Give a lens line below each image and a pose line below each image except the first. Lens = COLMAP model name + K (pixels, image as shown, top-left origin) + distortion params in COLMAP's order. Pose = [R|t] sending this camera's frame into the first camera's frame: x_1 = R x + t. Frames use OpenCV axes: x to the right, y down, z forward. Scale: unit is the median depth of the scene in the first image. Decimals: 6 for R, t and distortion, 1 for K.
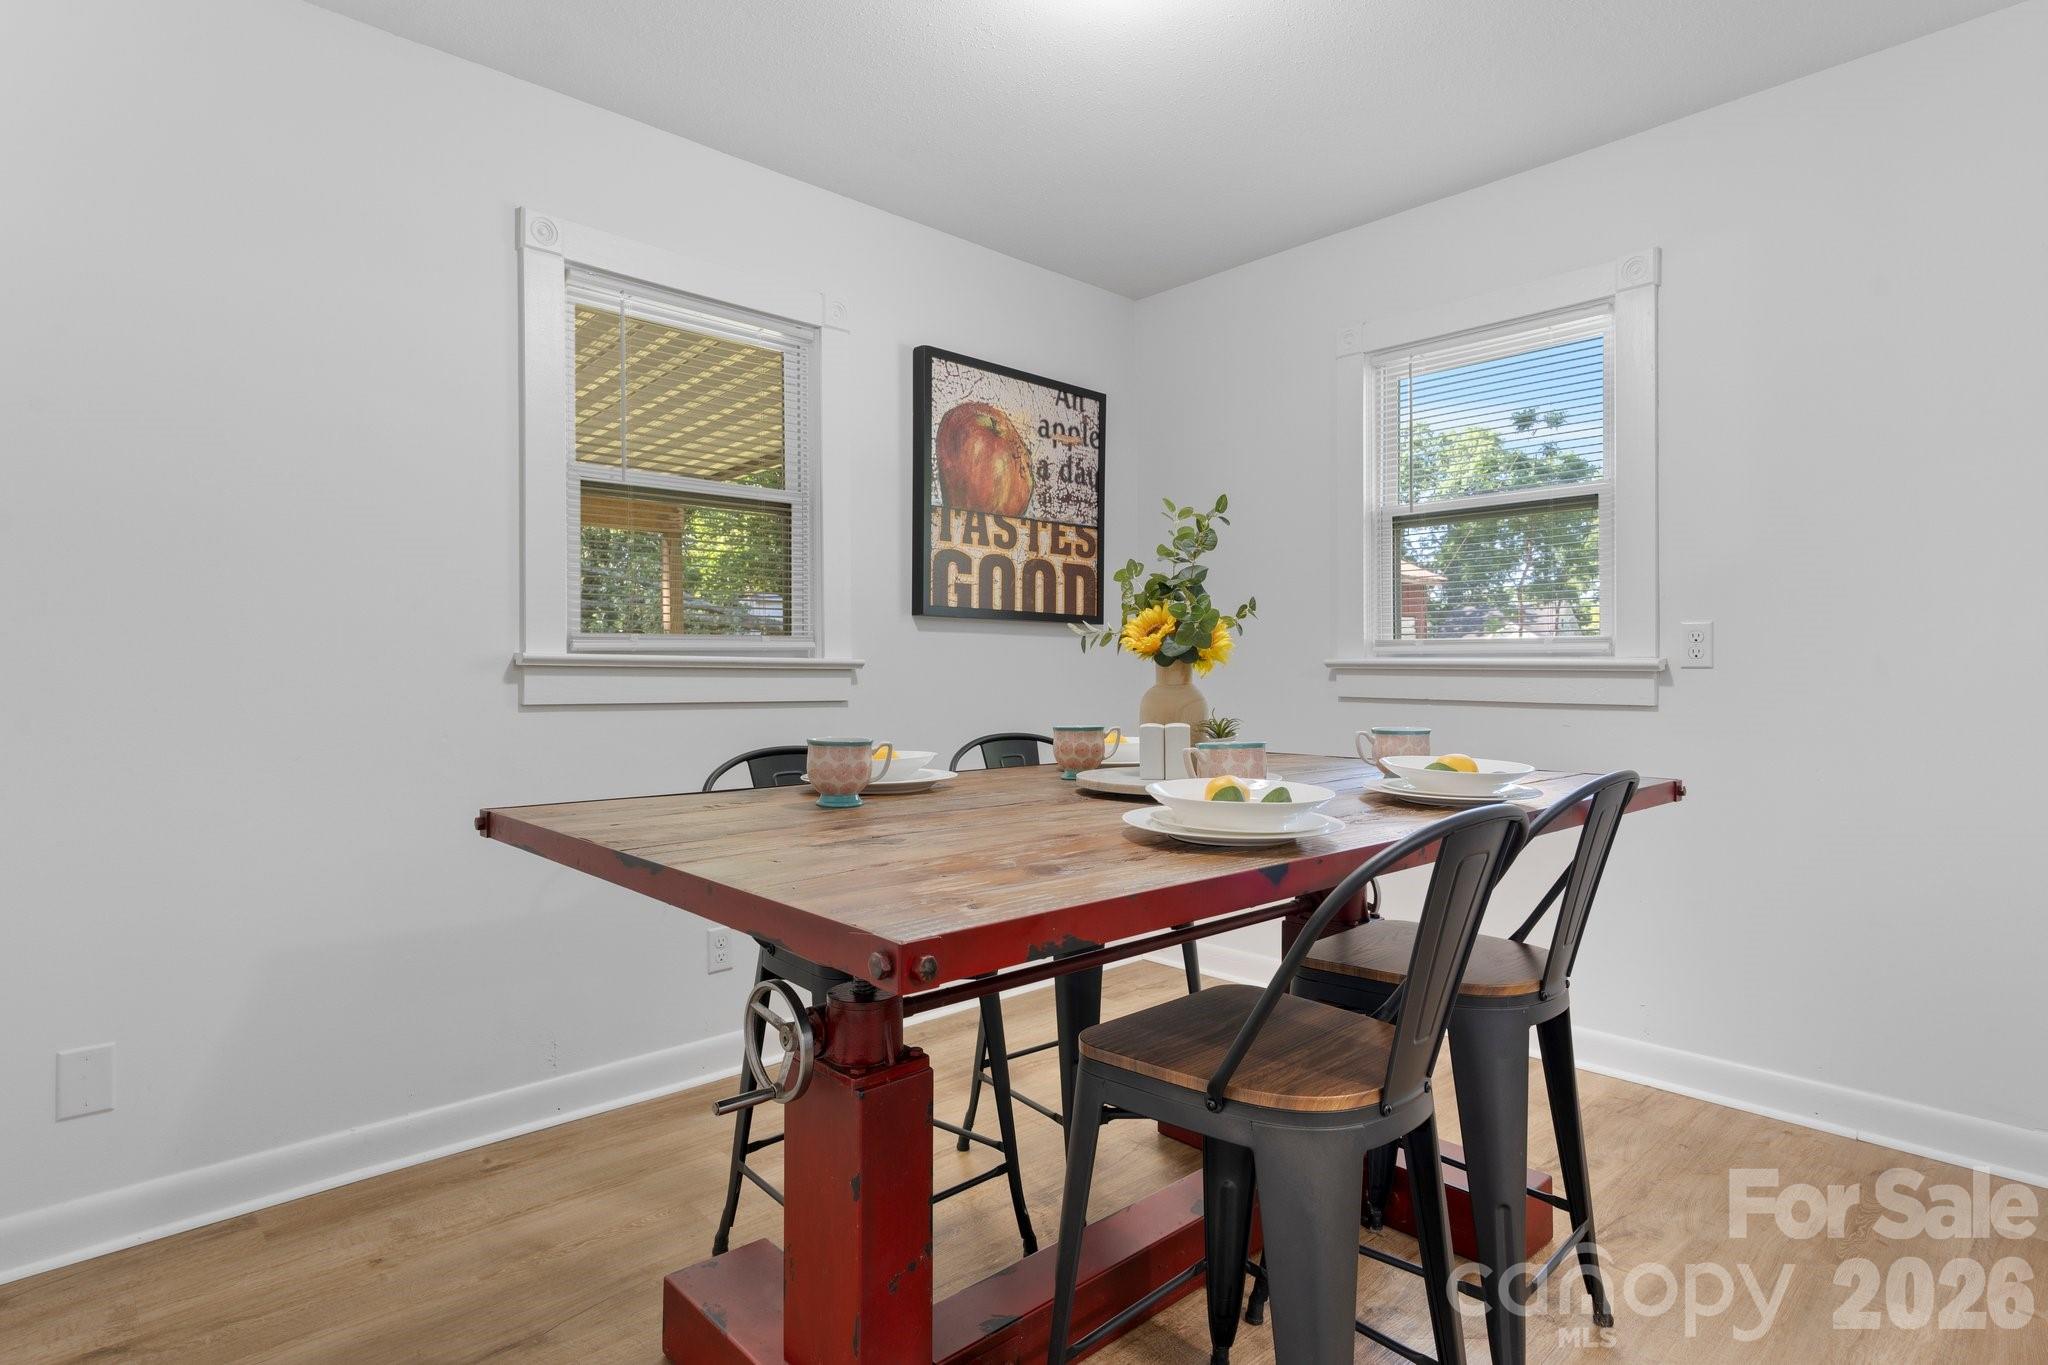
lens RADIAL K [[1078.9, 0, 1015.6], [0, 1078.9, 676.0], [0, 0, 1]] dist [0.003368, -0.000228]
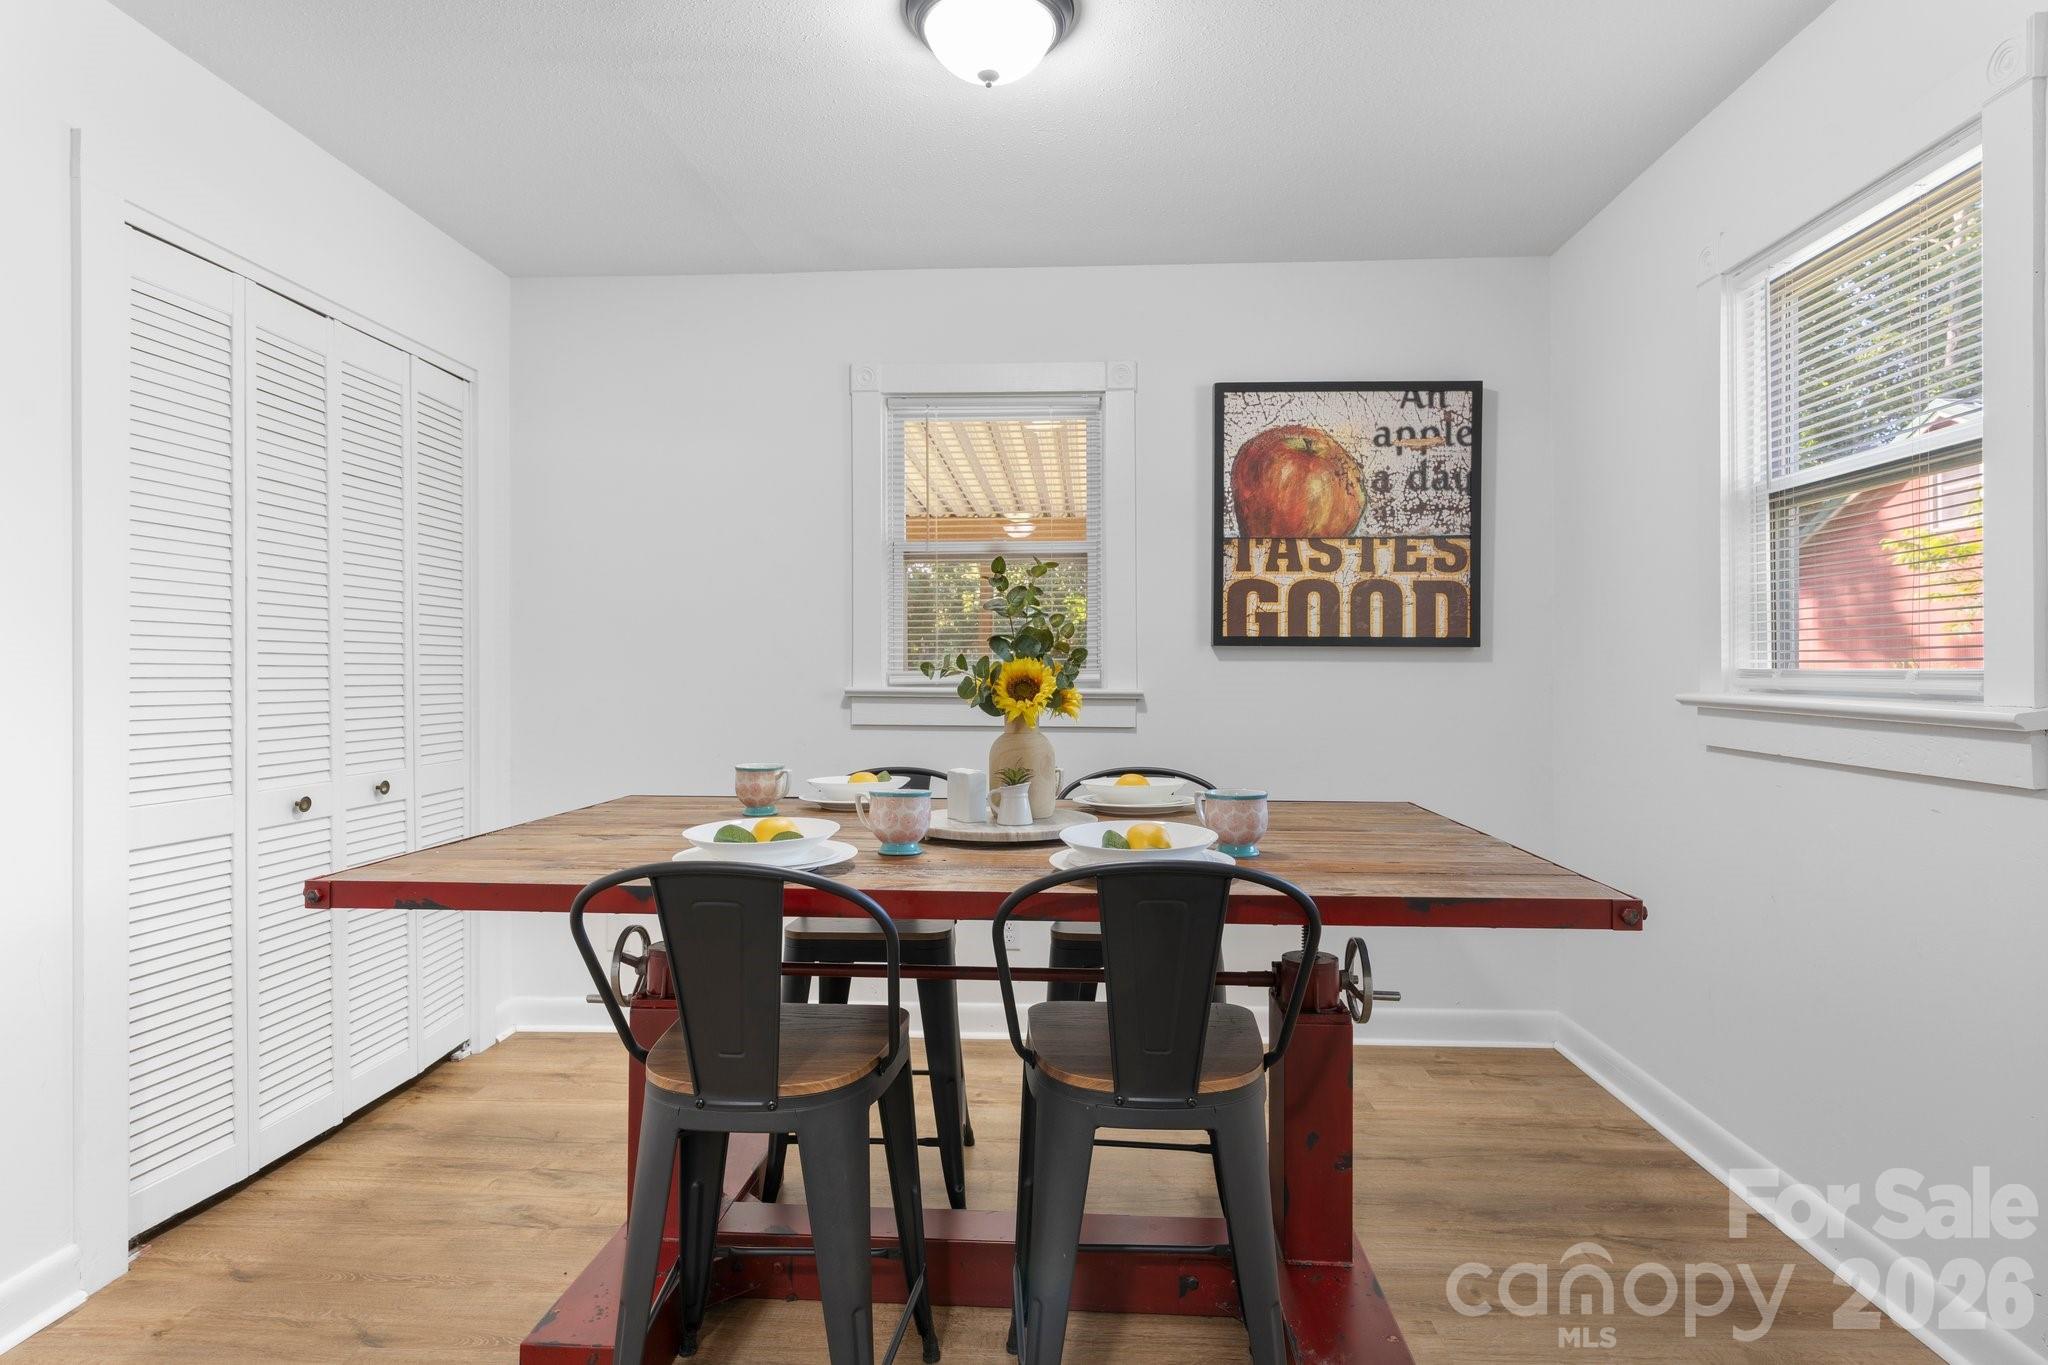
lens RADIAL K [[1078.9, 0, 1017.5], [0, 1078.9, 679.4], [0, 0, 1]] dist [0.003368, -0.000228]
pose [[0.687599, 0.005078, -0.726073, 0.484869], [-0.003304, 0.999987, 0.003865, -0.025381], [0.726083, -0.000258, 0.687607, 0.142896]]
